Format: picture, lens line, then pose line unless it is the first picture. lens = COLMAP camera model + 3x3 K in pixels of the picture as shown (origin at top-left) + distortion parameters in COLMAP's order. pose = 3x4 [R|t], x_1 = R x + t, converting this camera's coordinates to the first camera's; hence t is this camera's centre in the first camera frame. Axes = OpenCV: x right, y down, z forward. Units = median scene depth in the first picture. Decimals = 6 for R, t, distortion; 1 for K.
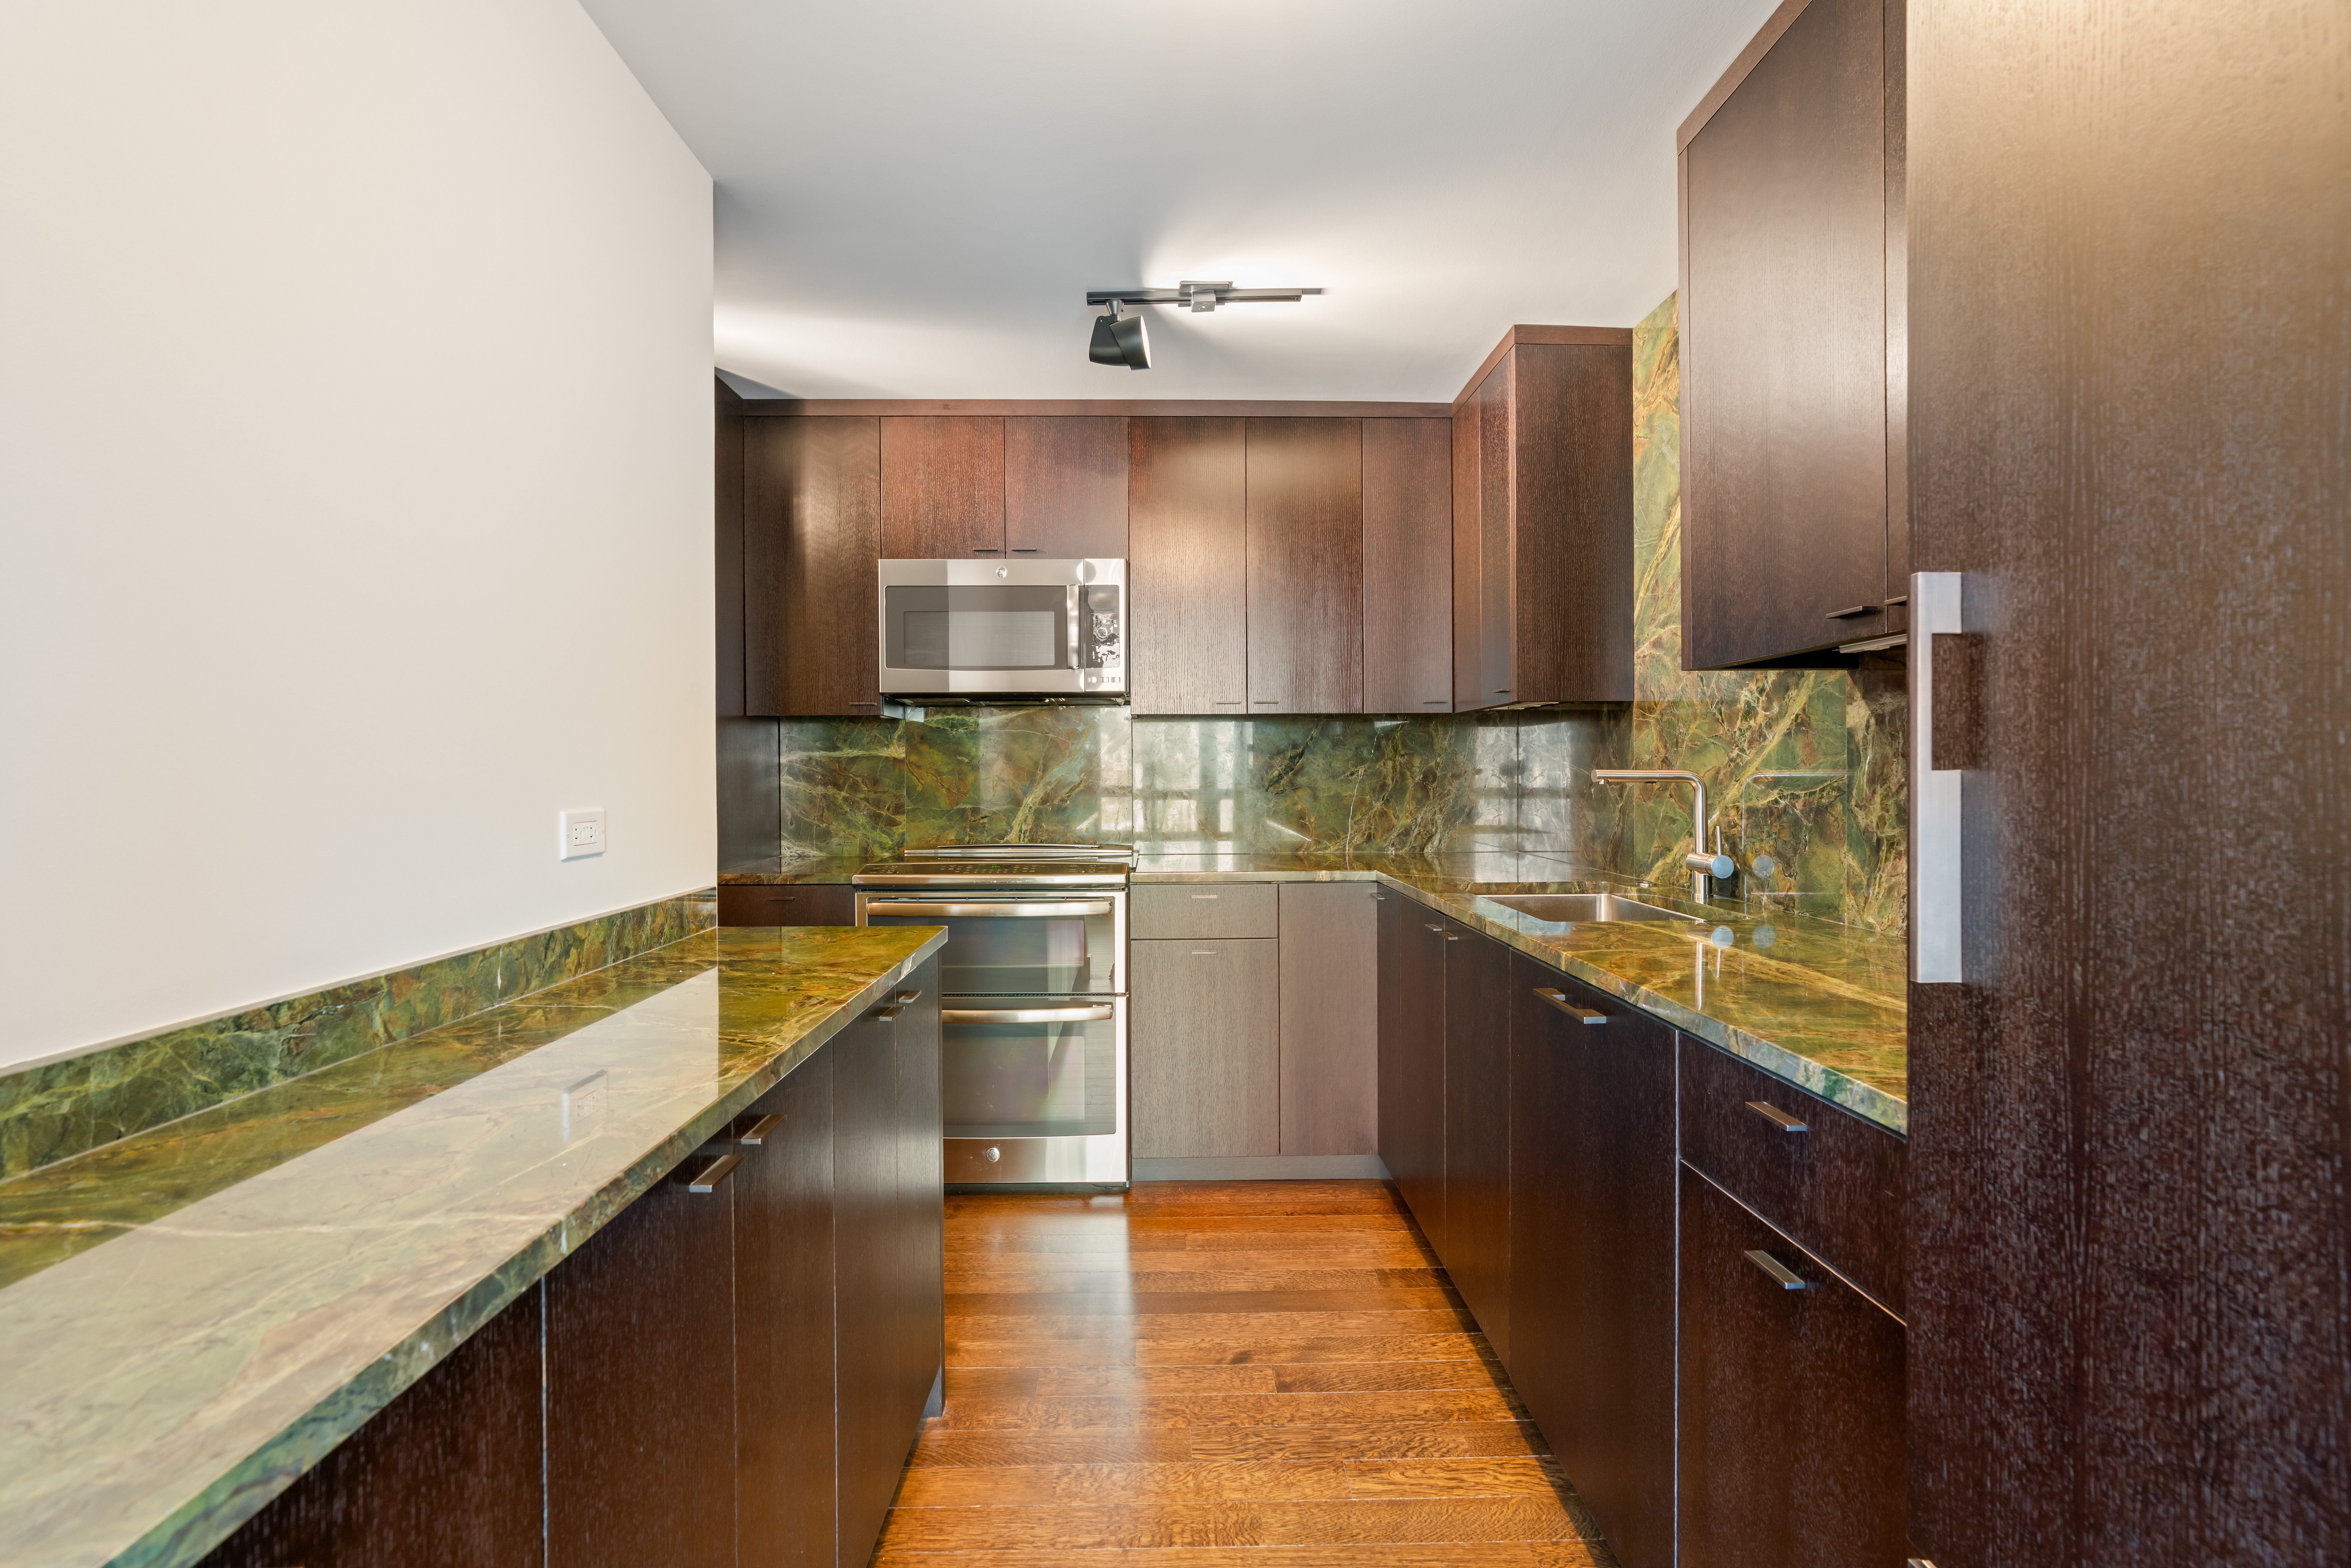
lens RADIAL K [[1081.8, 0, 1195.3], [0, 1081.8, 781.5], [0, 0, 1]] dist [-0.010173, 0.005050]
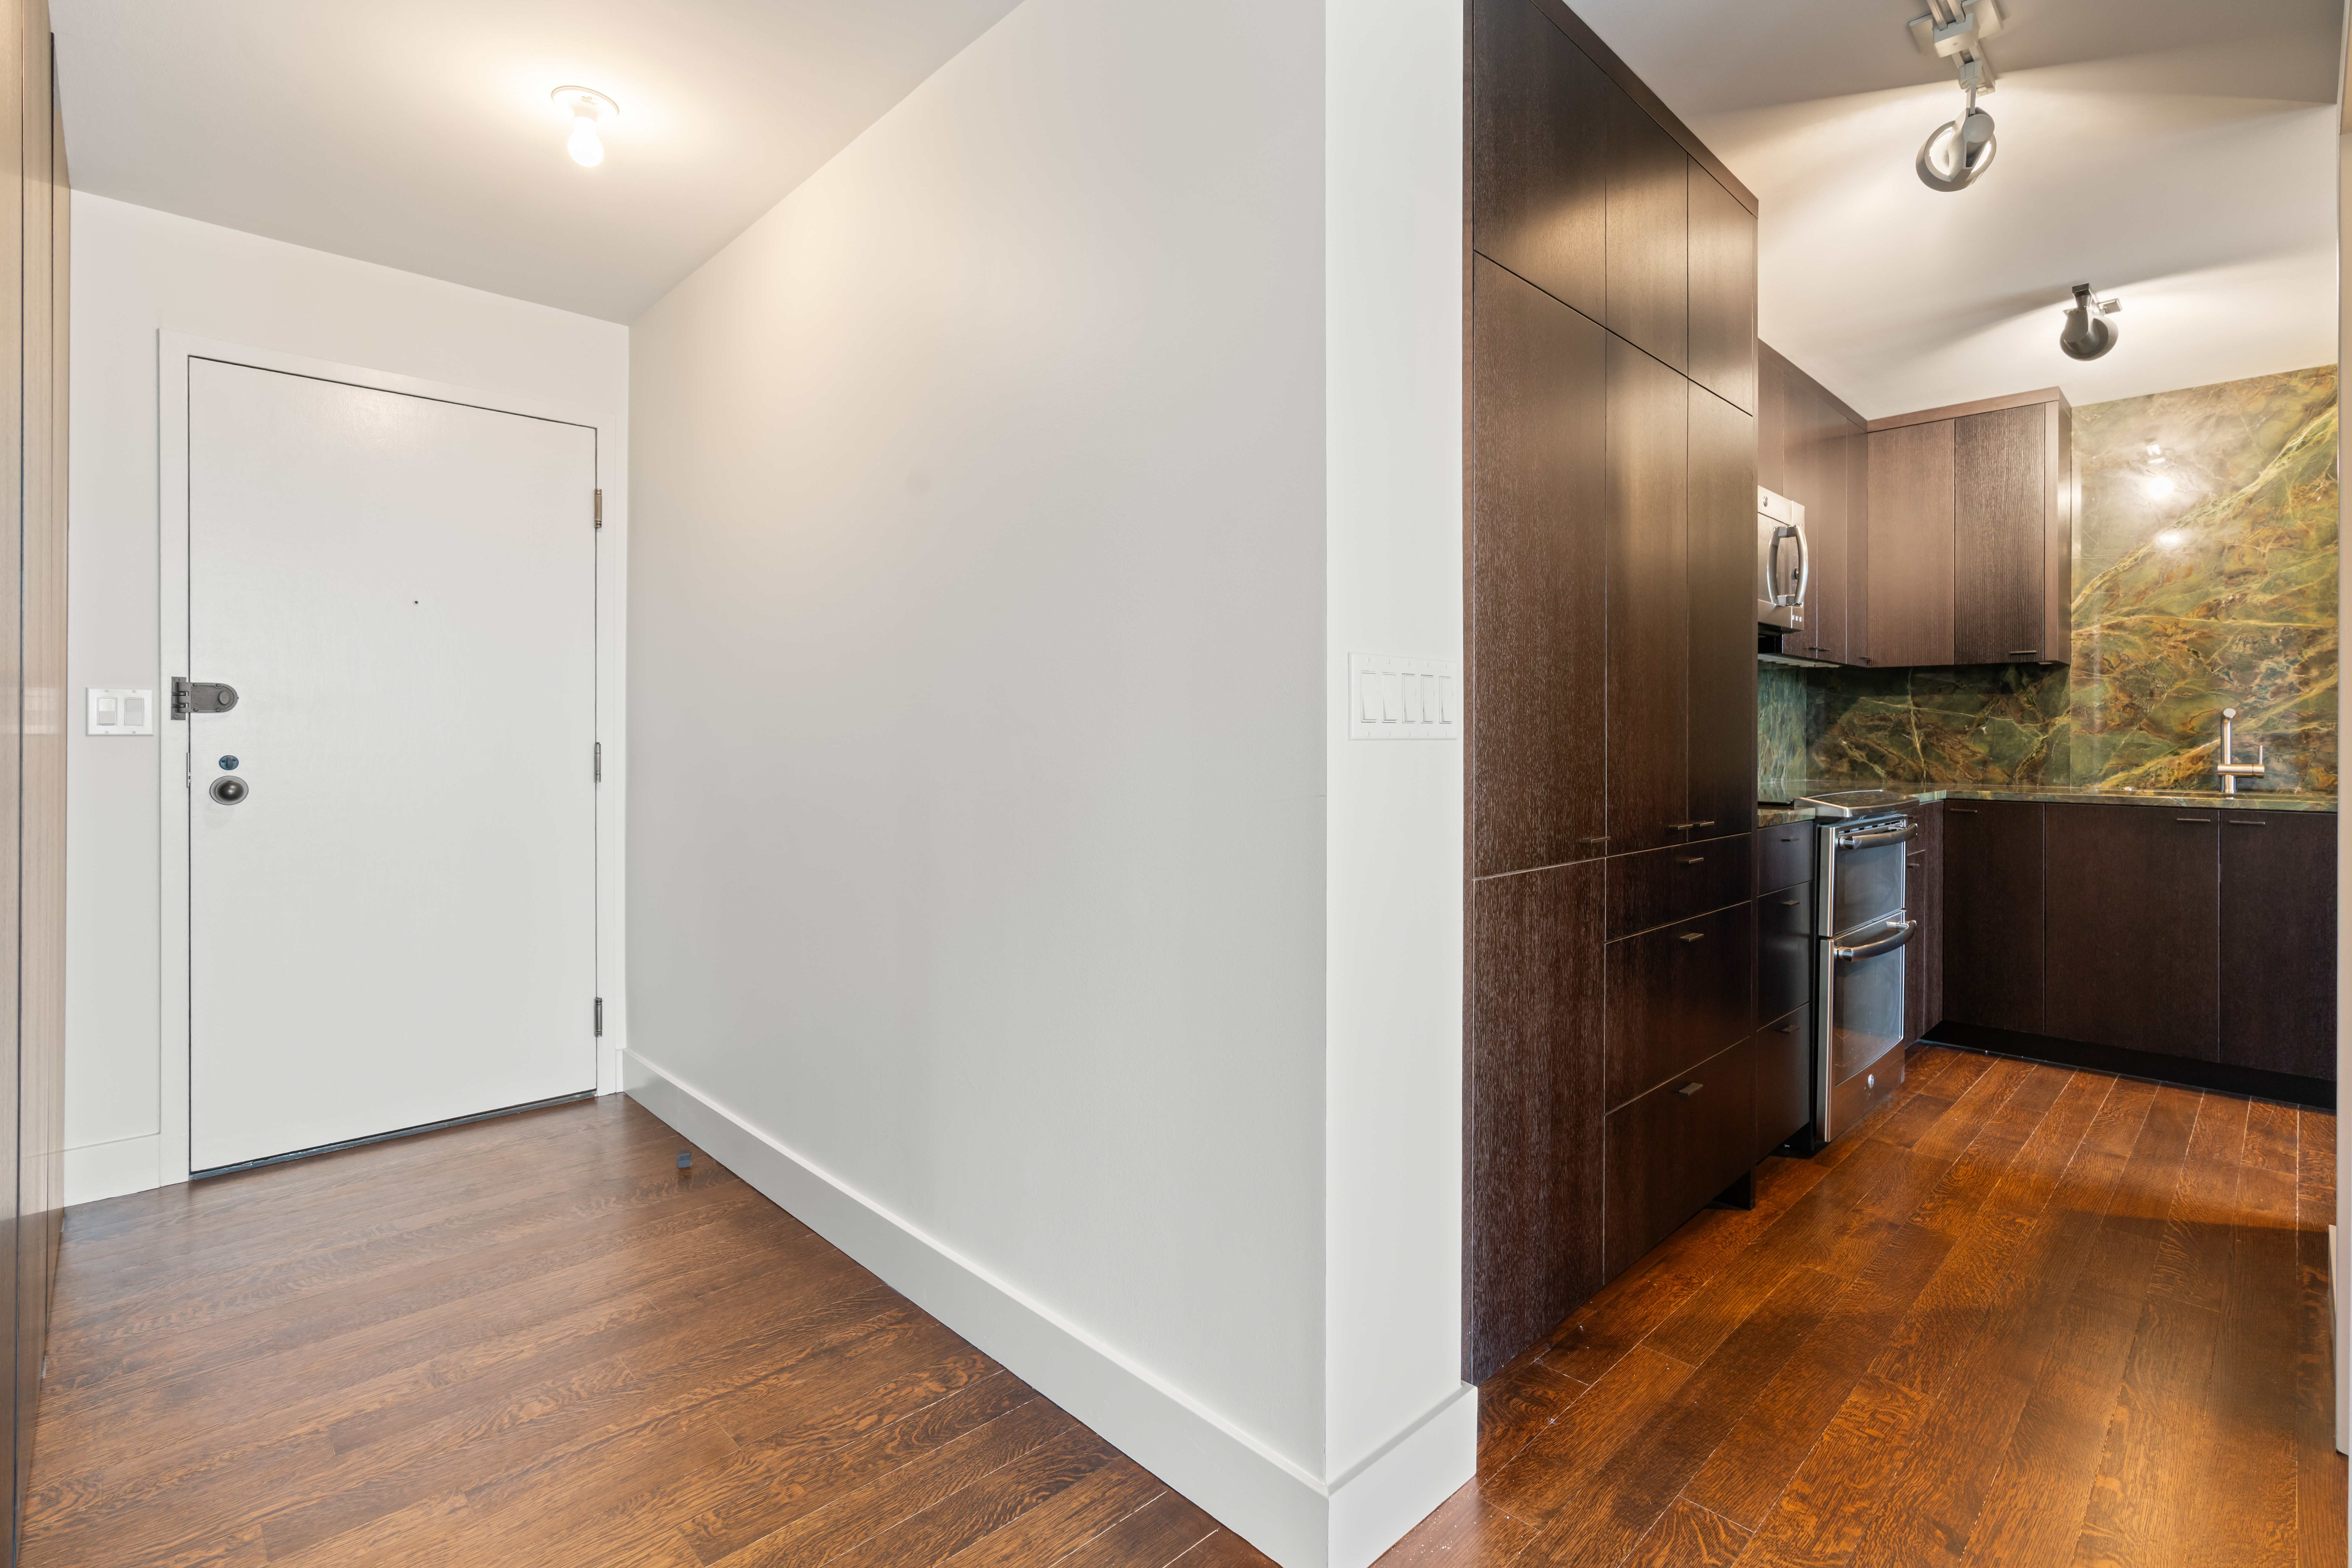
lens RADIAL K [[1082.2, 0, 1177.9], [0, 1082.2, 737.9], [0, 0, 1]] dist [-0.010173, 0.005050]
pose [[0.735671, 0.005155, 0.677319, -1.286798], [0.000573, 0.999966, -0.008233, 0.030738], [-0.677339, 0.006445, 0.735643, 0.667699]]
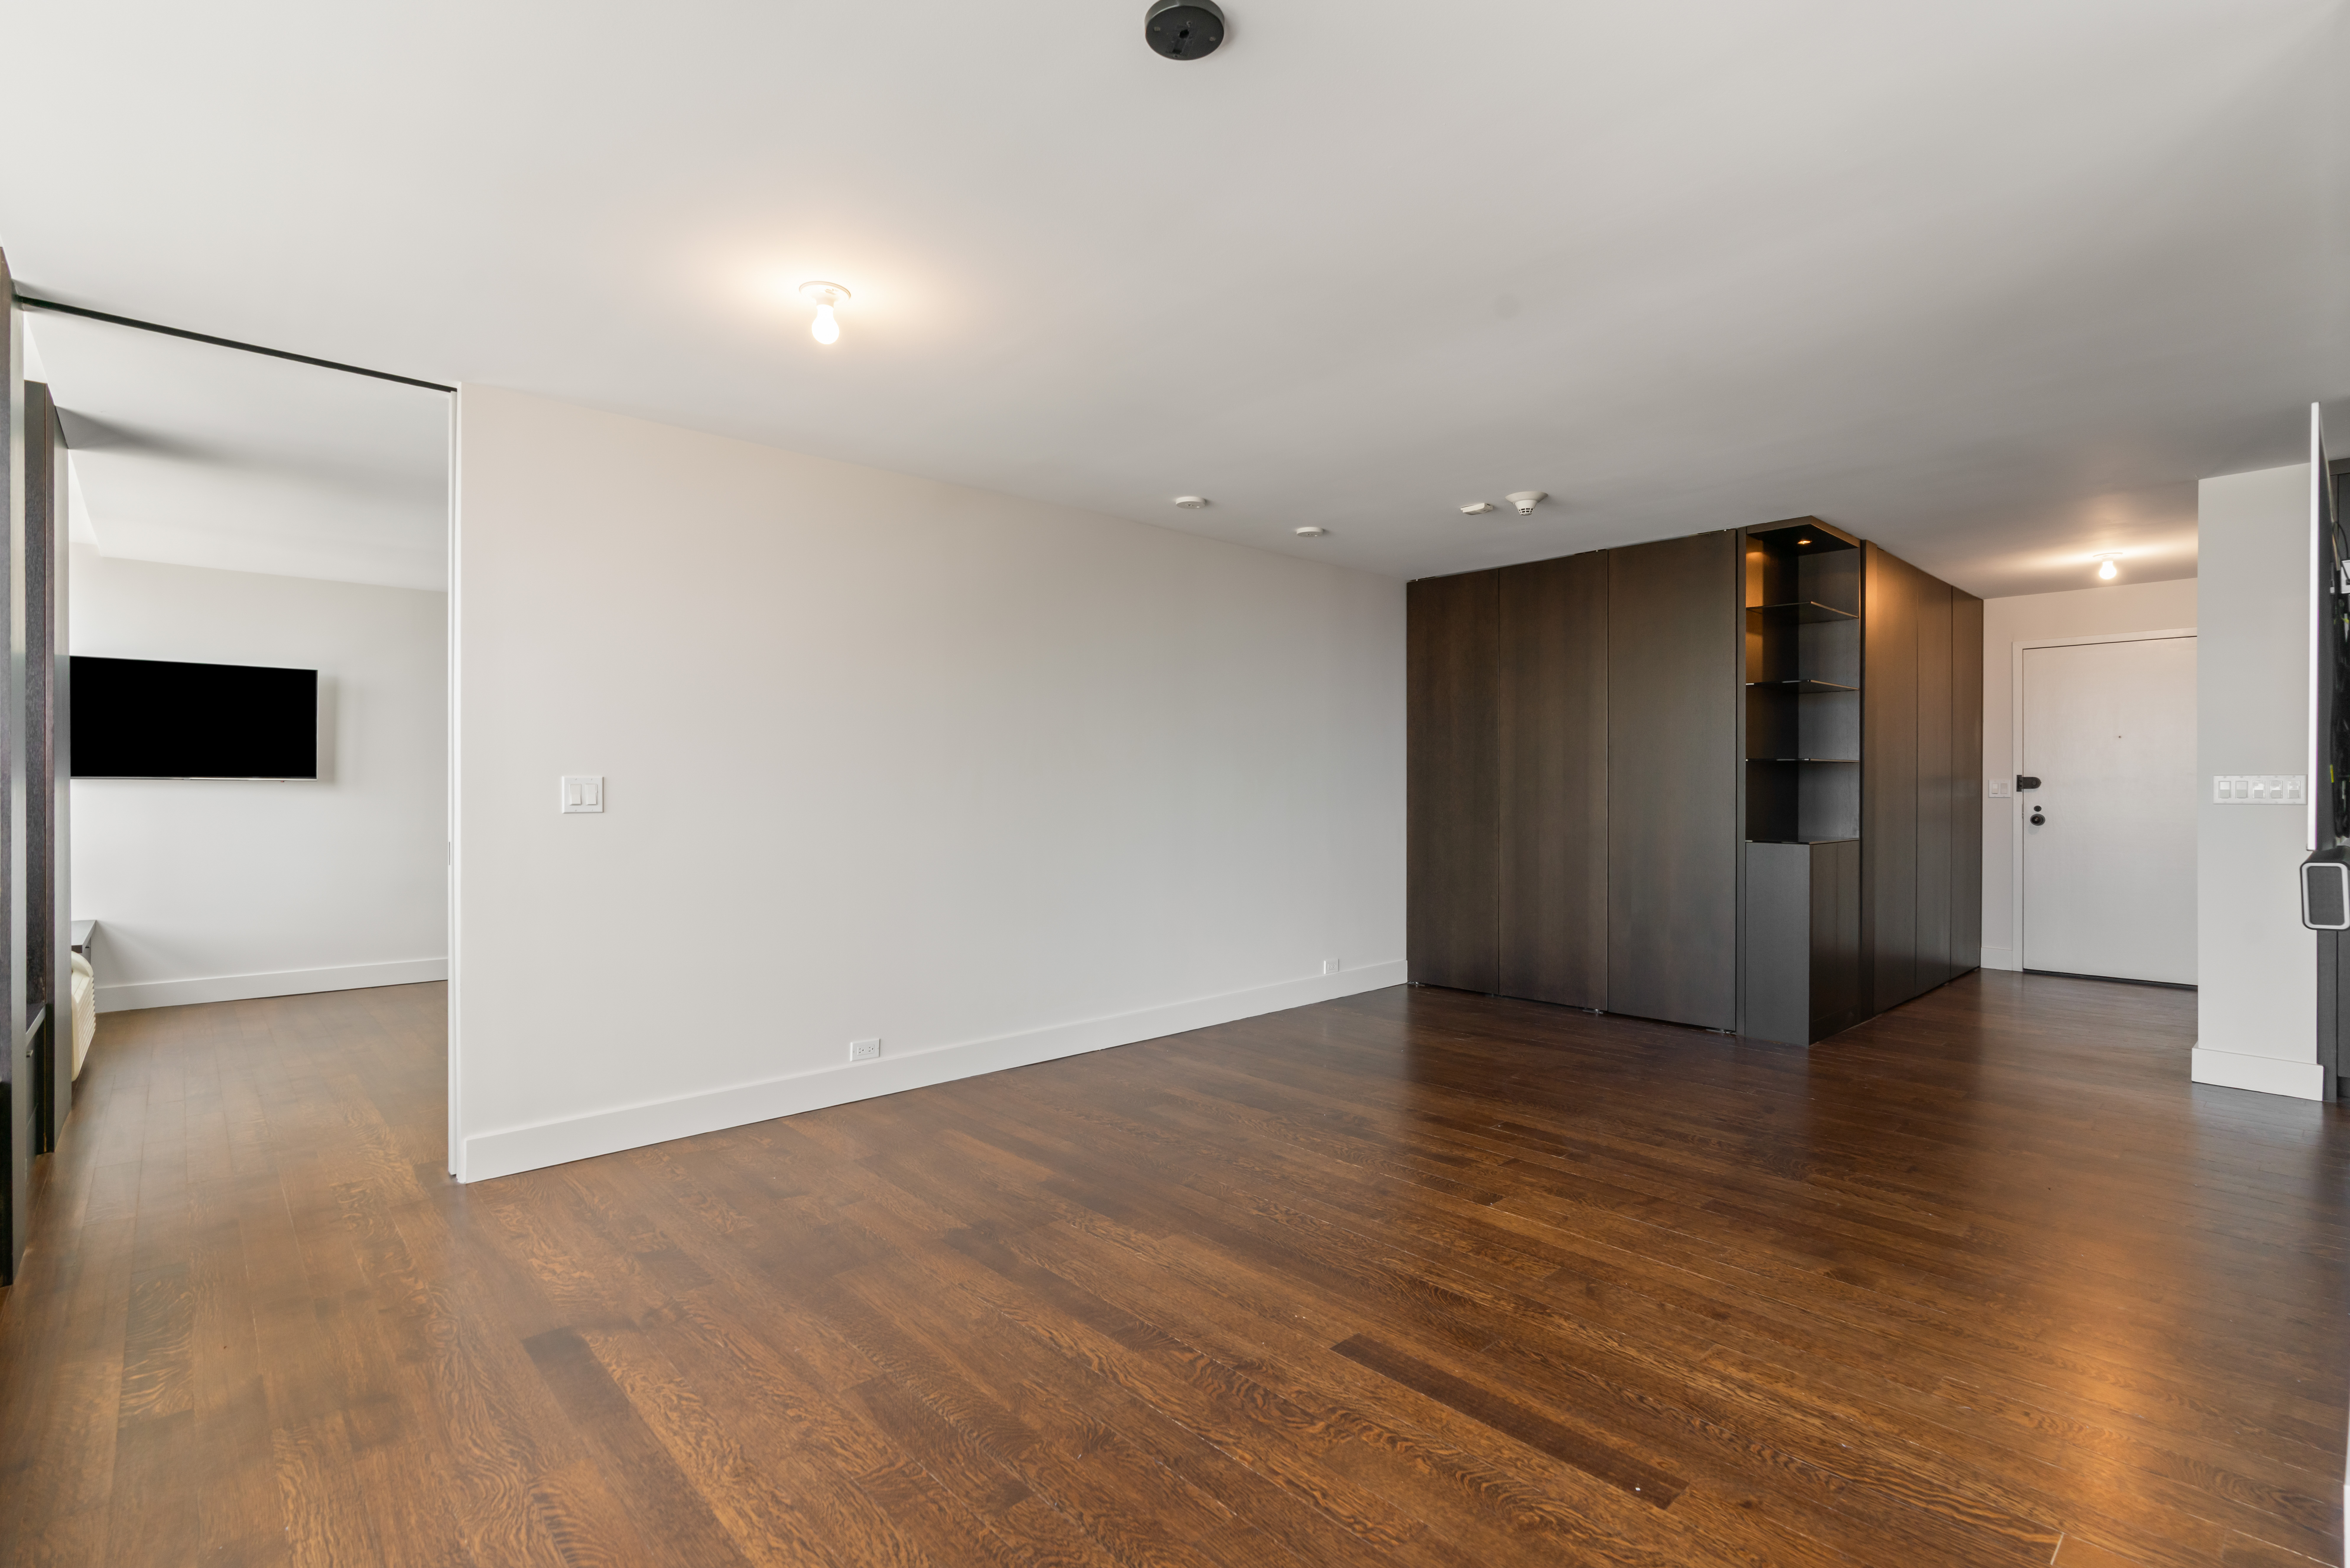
lens RADIAL K [[1081.4, 0, 1164.5], [0, 1081.4, 799.6], [0, 0, 1]] dist [-0.010173, 0.005050]
pose [[0.653190, 0.013796, -0.757069, -0.767889], [-0.009956, 0.999904, 0.009631, 0.021962], [0.757129, 0.001246, 0.653264, -0.916994]]
